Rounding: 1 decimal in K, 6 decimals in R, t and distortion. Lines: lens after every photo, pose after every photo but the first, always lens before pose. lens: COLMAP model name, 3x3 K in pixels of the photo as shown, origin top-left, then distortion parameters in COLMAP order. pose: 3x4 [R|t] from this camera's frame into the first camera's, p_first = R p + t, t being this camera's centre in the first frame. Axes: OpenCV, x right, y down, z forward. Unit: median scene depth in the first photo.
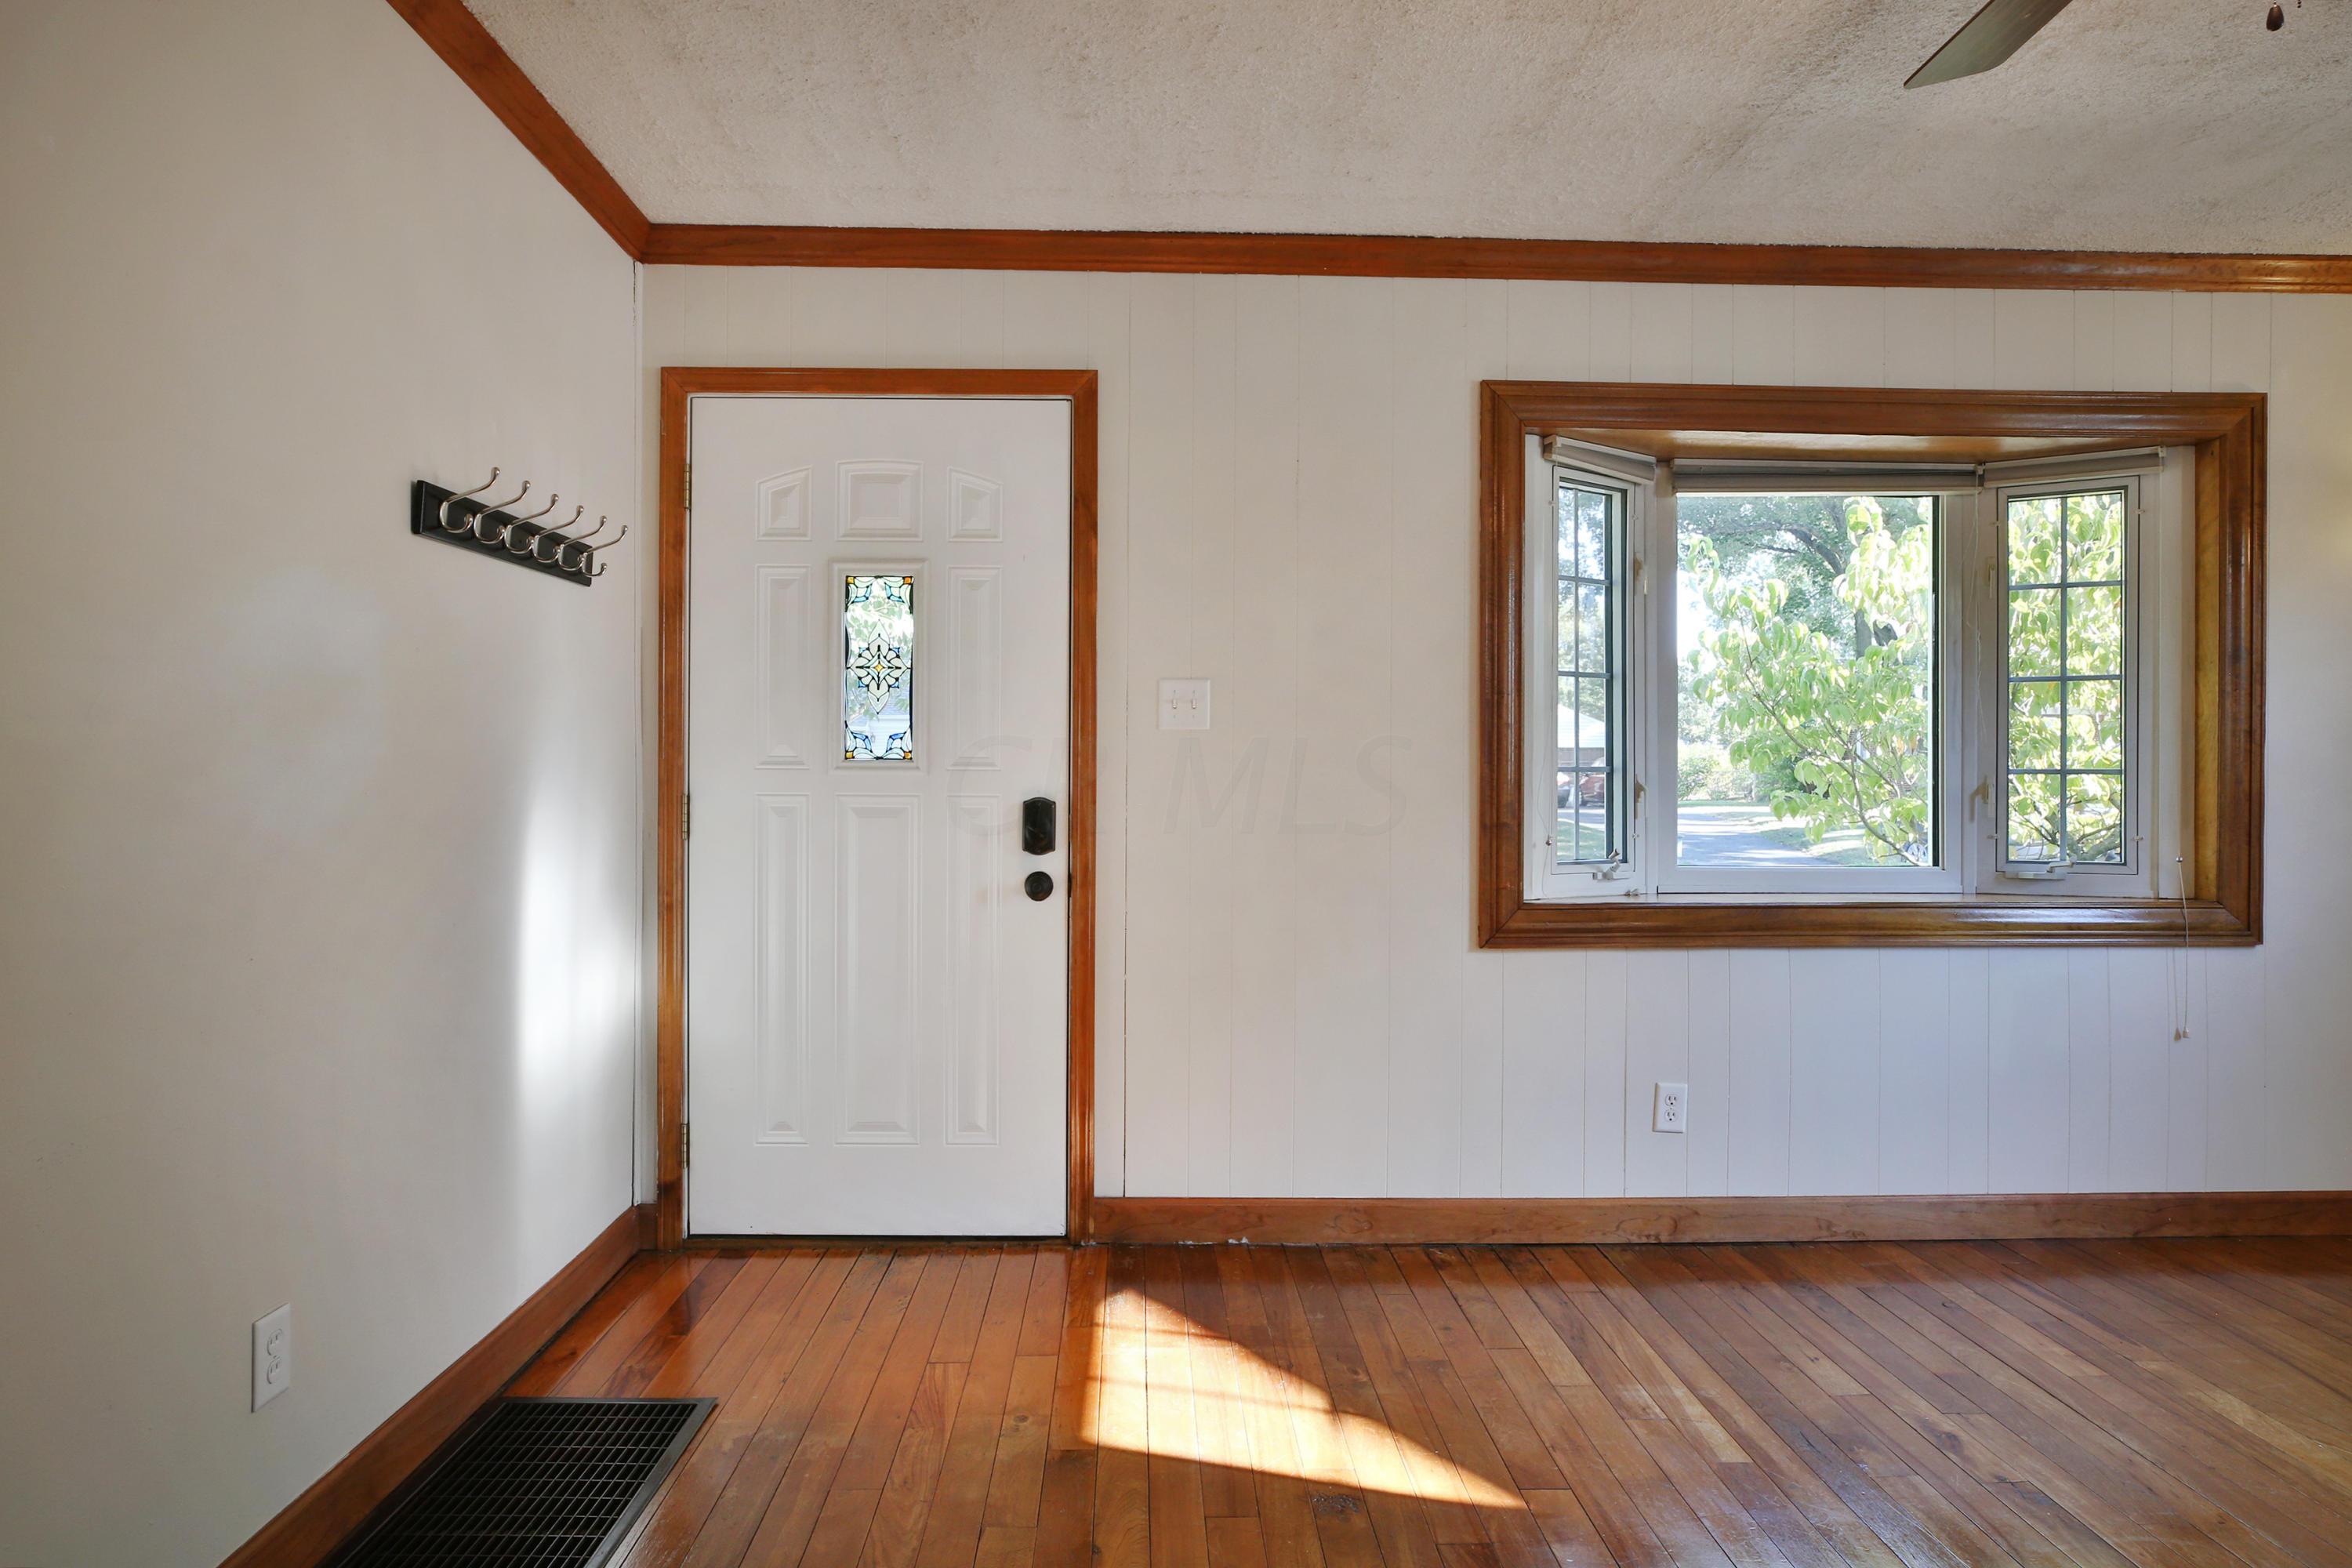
lens RADIAL K [[1298.1, 0, 1174.0], [0, 1298.1, 773.9], [0, 0, 1]] dist [-0.023581, 0.001741]
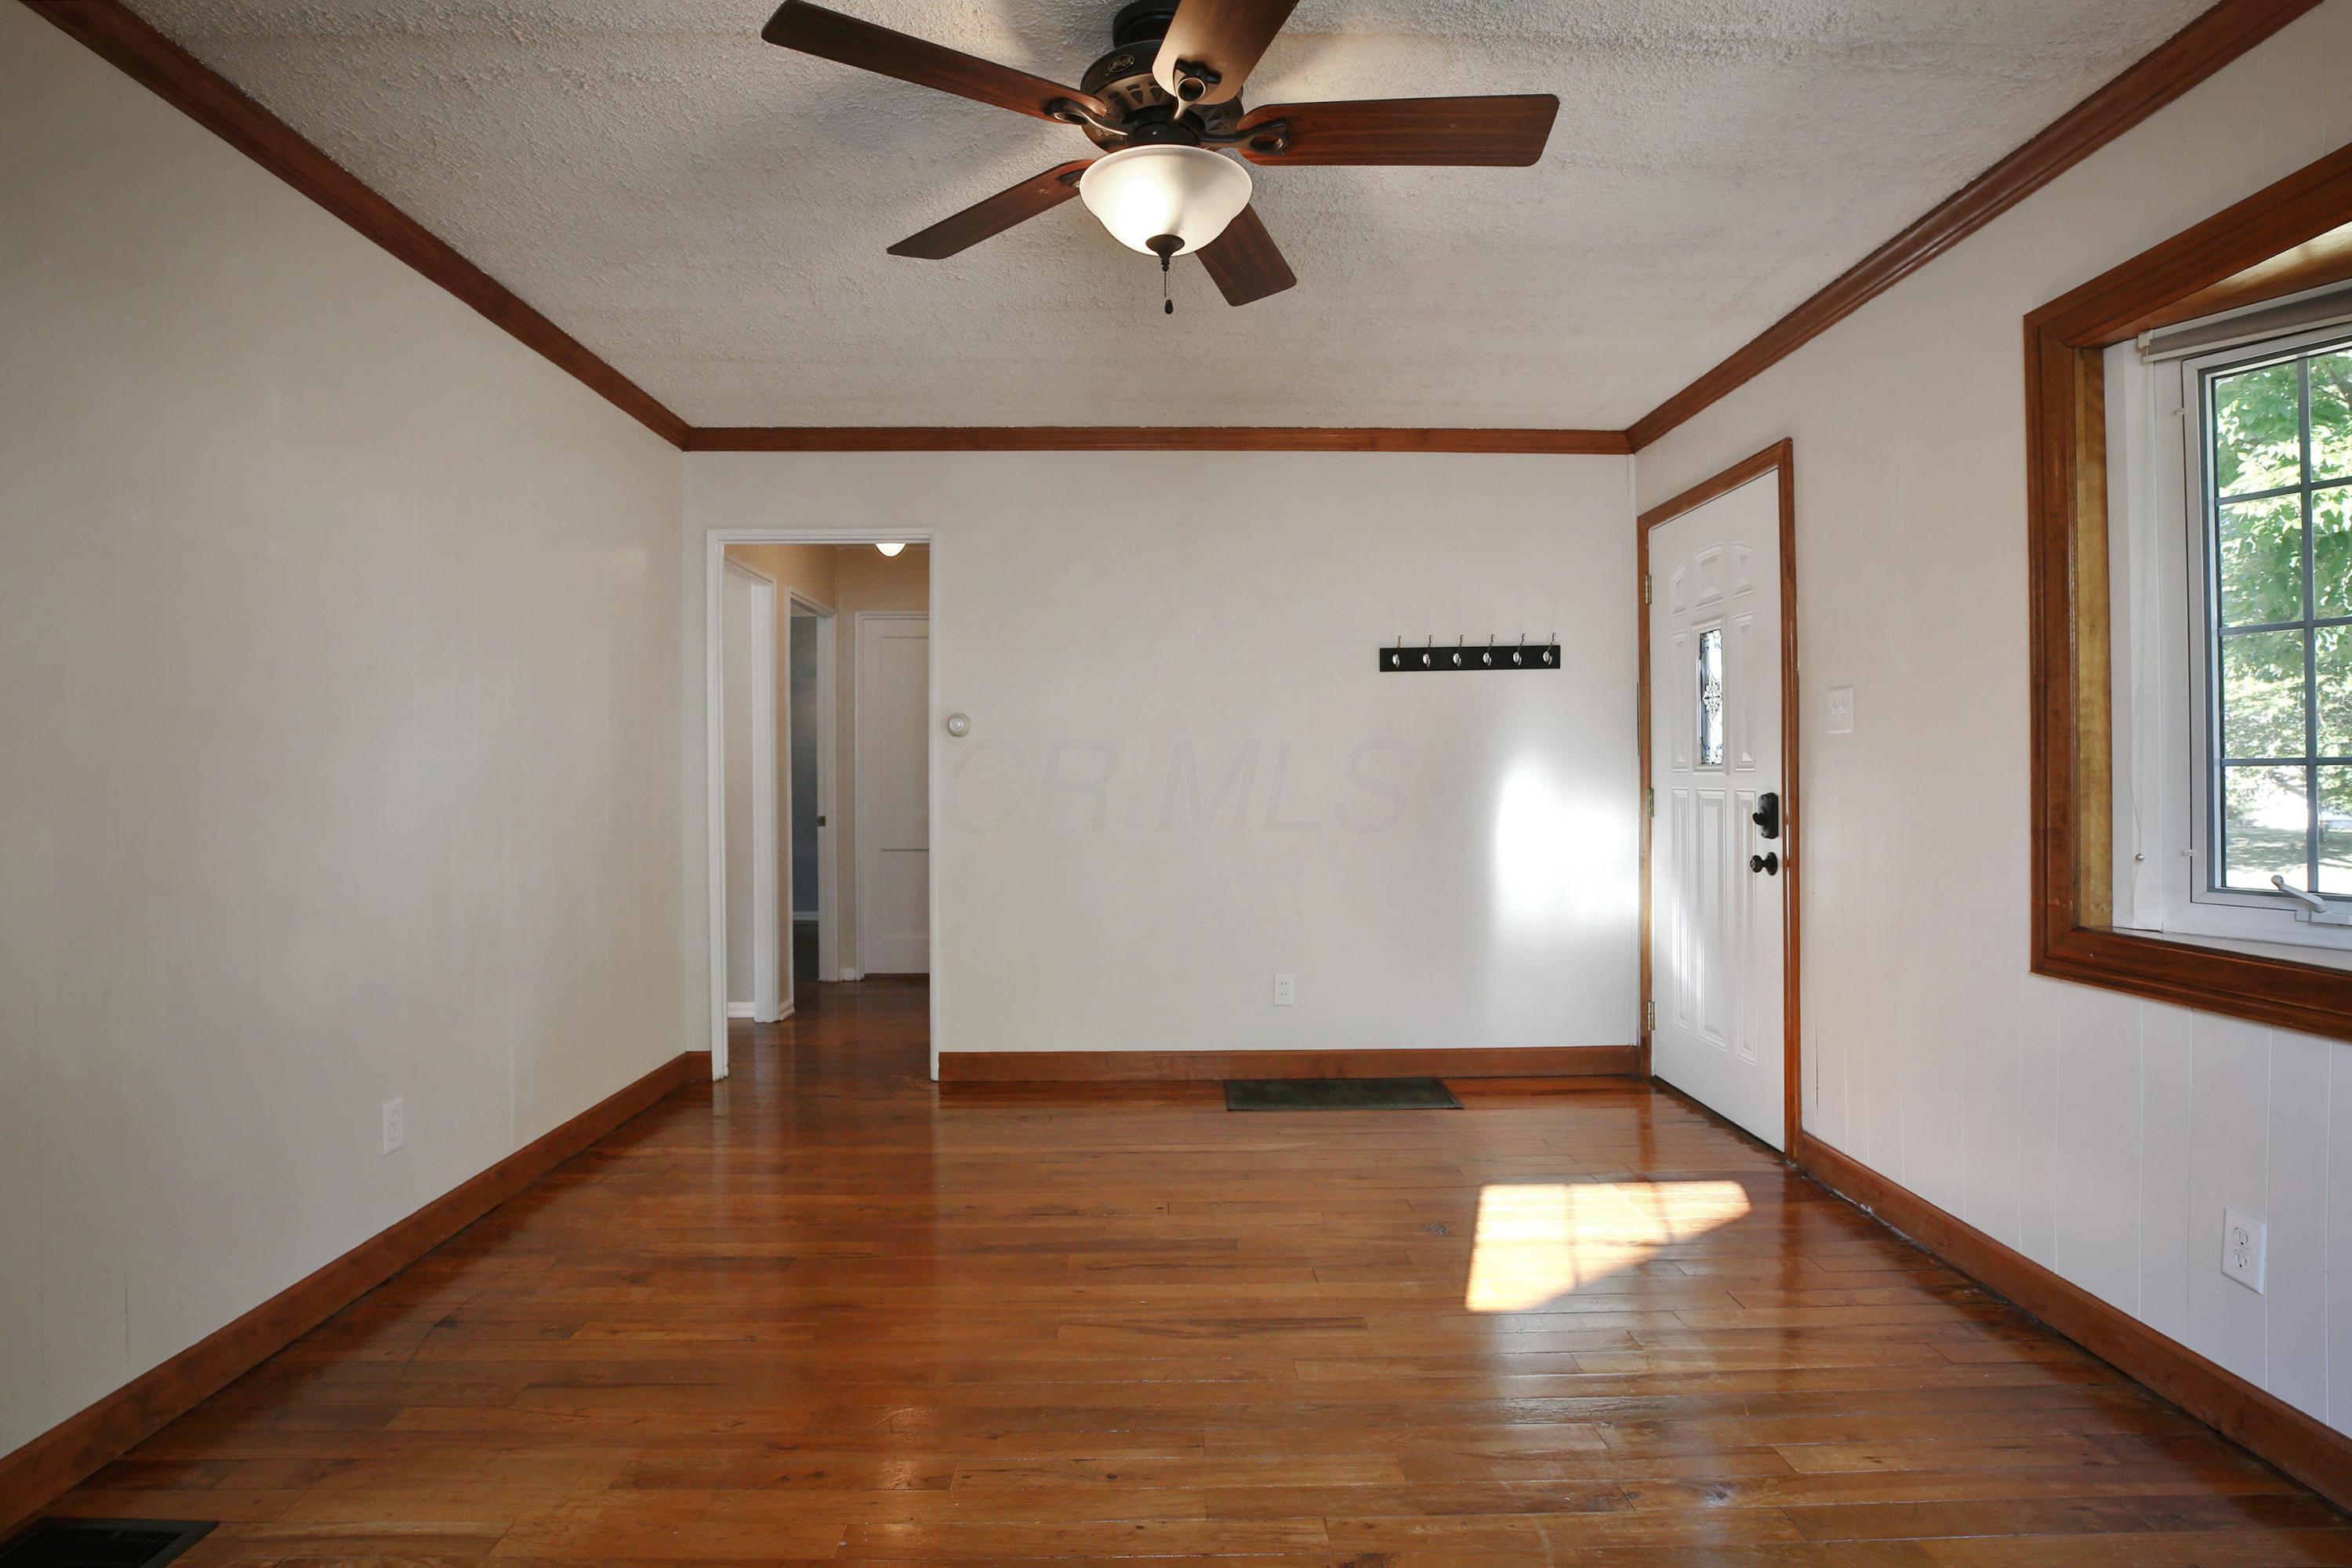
lens RADIAL K [[1155.3, 0, 1172.6], [0, 1155.3, 783.2], [0, 0, 1]] dist [-0.054923, 0.015729]
pose [[-0.004971, 0.001788, -0.999986, 0.987515], [0.006933, 0.999974, 0.001753, 0.002942], [0.999964, -0.006924, -0.004983, 0.433216]]
